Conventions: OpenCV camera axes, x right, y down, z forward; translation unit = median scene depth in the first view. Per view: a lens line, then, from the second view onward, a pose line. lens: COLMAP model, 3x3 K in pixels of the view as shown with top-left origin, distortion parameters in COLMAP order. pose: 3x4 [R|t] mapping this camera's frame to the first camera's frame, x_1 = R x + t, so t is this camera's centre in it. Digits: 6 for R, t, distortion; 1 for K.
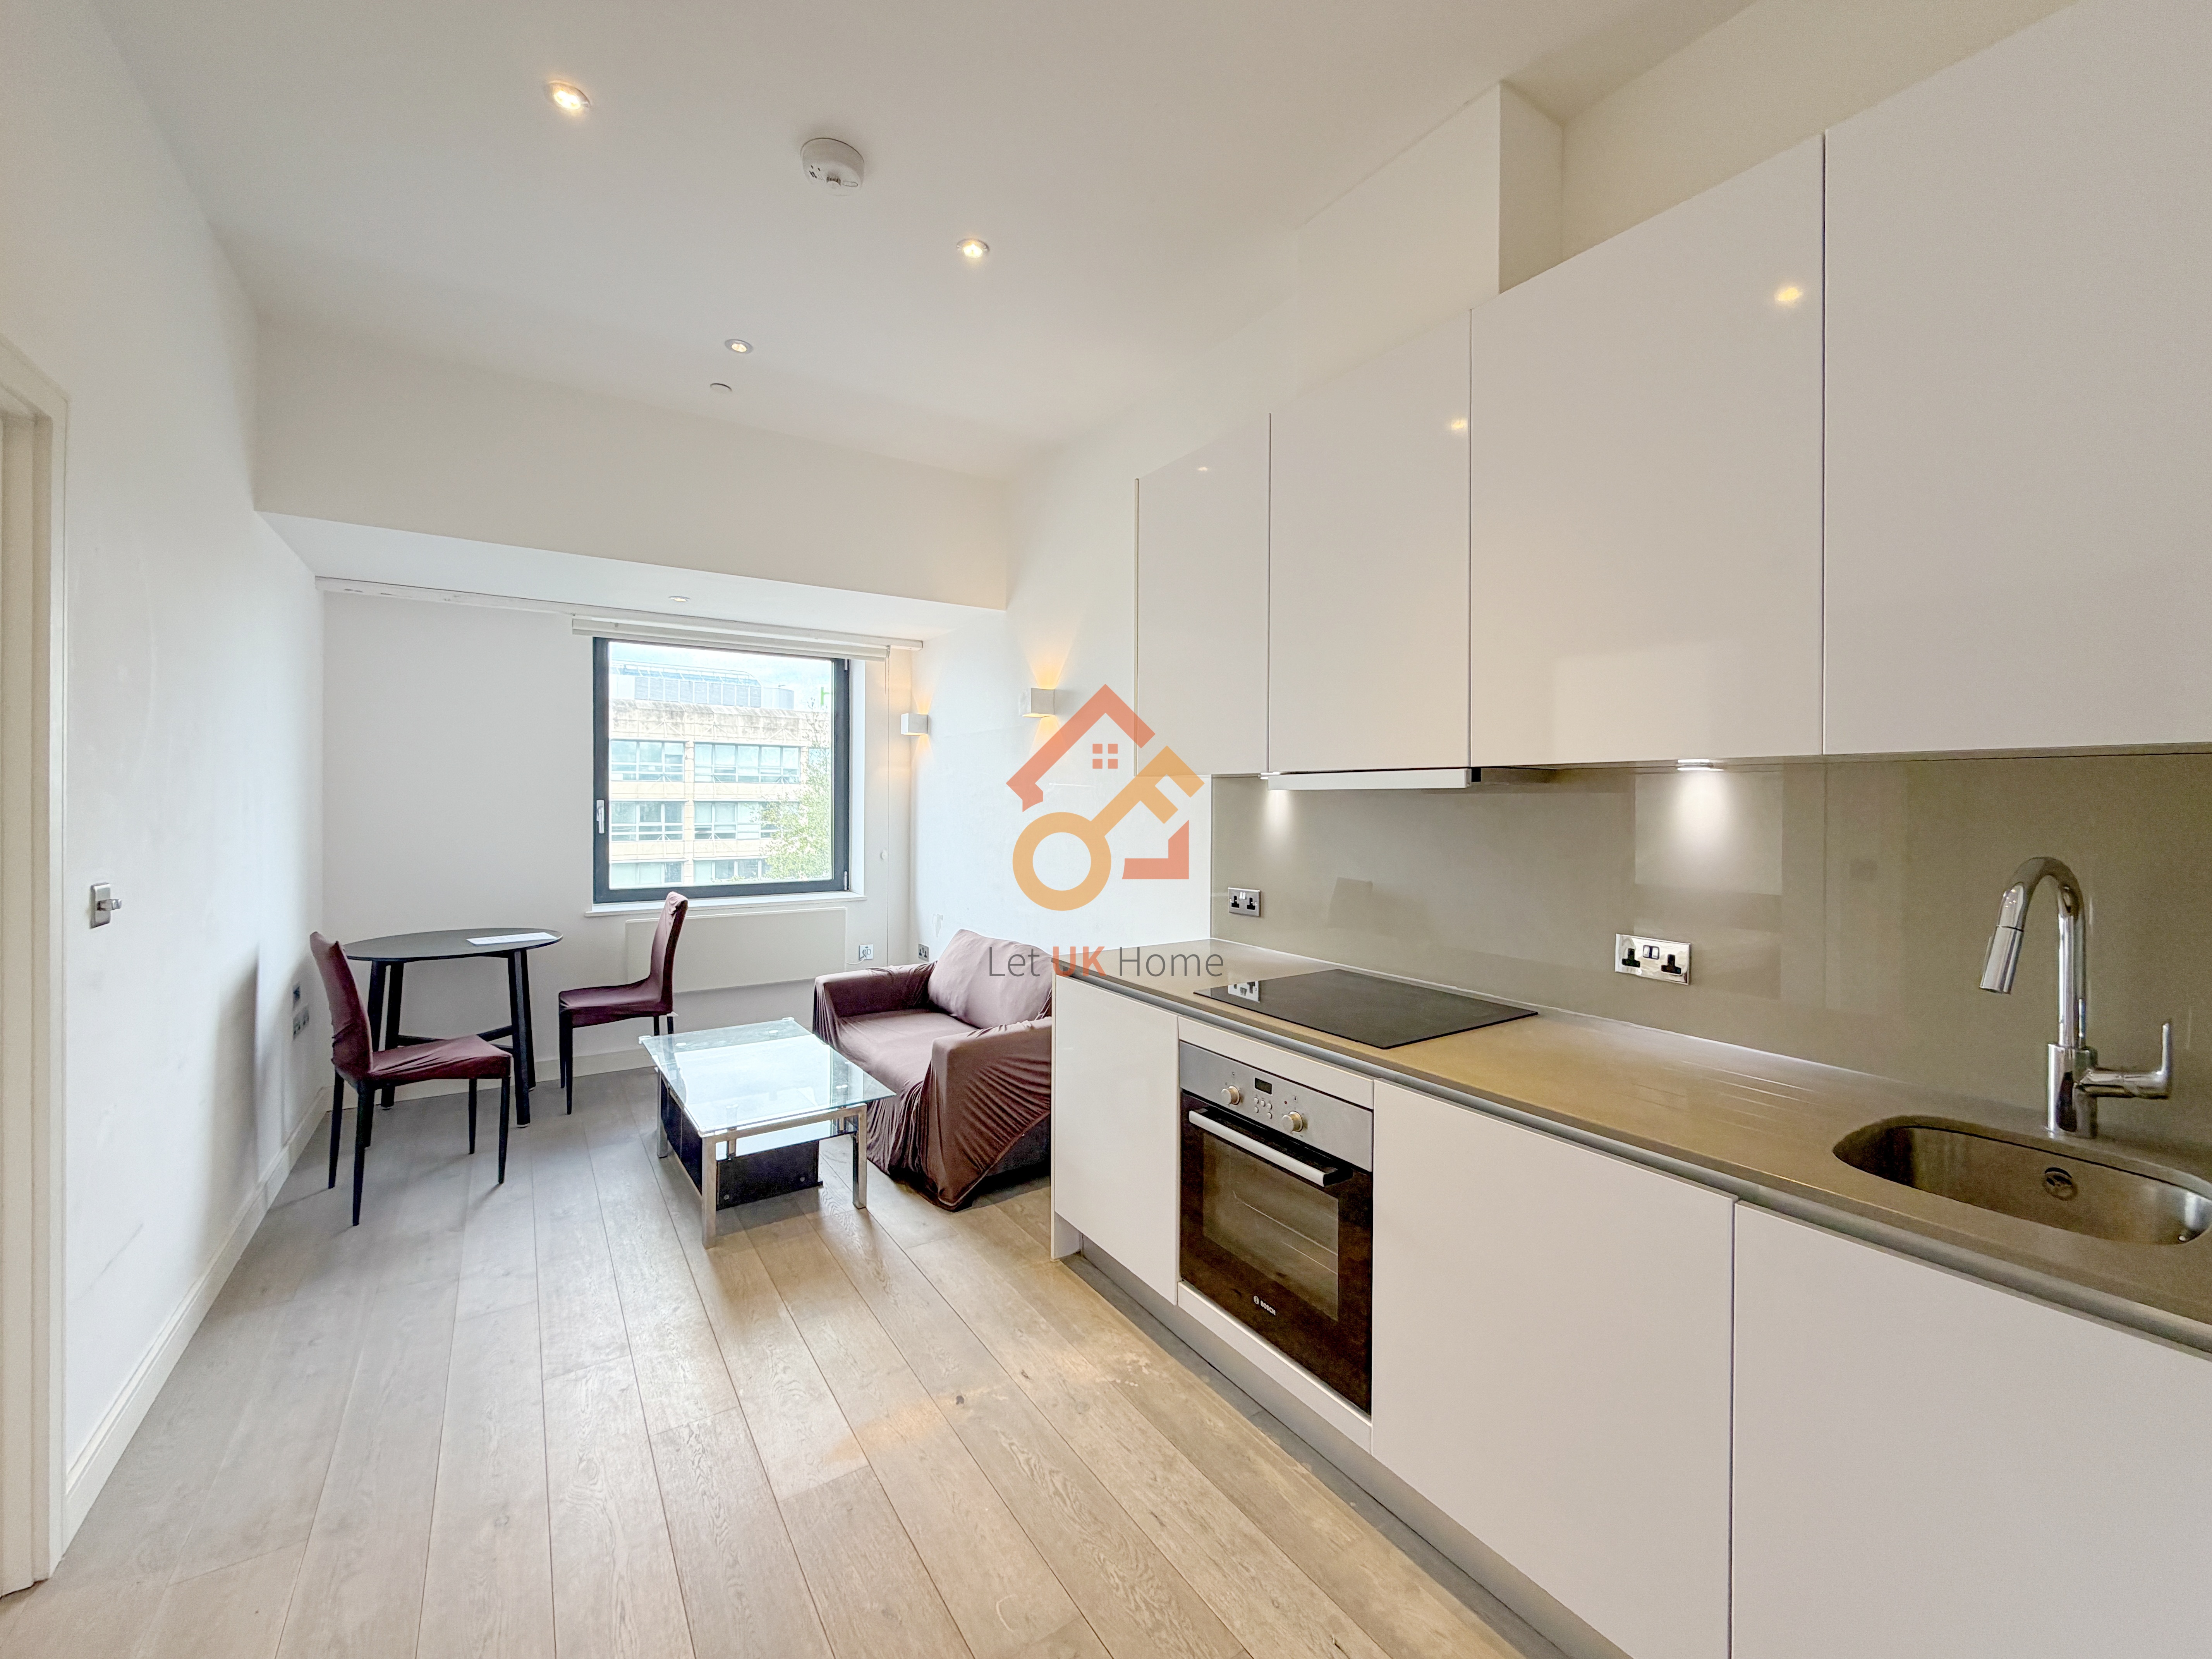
lens RADIAL K [[887.1, 0, 1095.9], [0, 887.1, 804.4], [0, 0, 1]] dist [-0.001837, -0.000240]
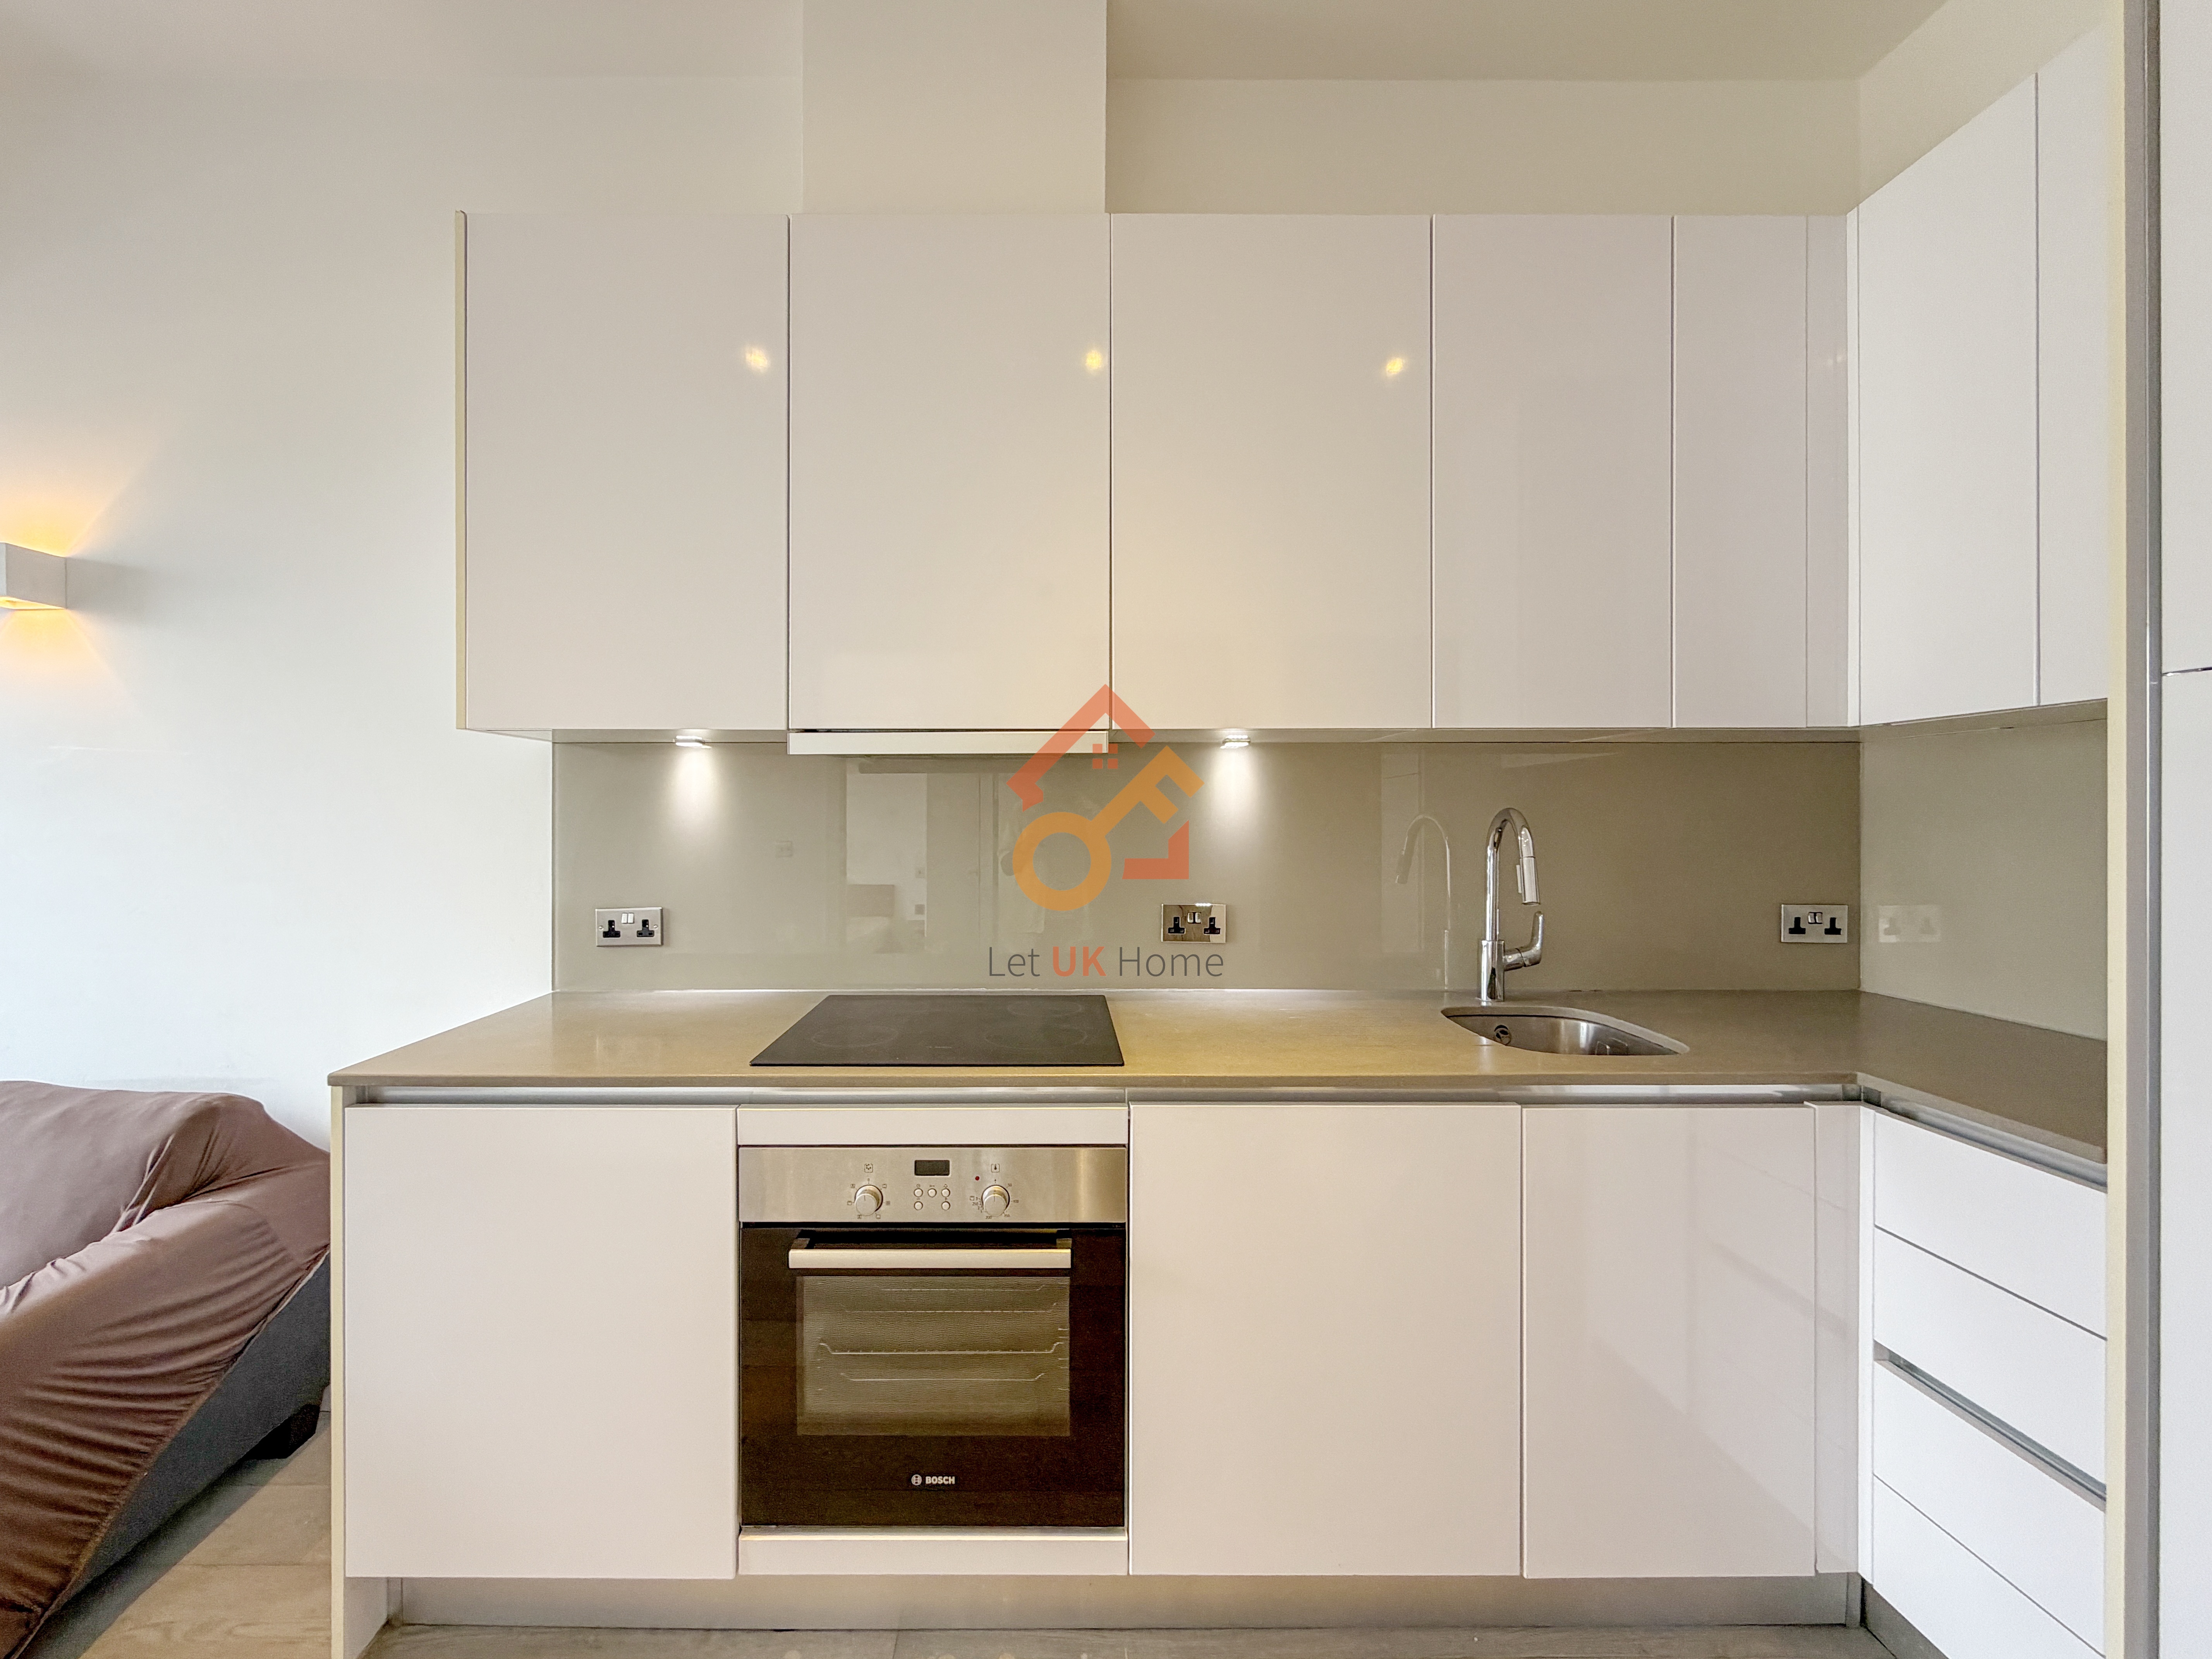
lens RADIAL K [[902.4, 0, 1042.3], [0, 902.4, 820.2], [0, 0, 1]] dist [0.000773, -0.000108]
pose [[0.544275, -0.008452, 0.838864, -0.239181], [0.007315, 0.999959, 0.005329, 0.026962], [-0.838875, 0.003236, 0.544315, 0.360145]]
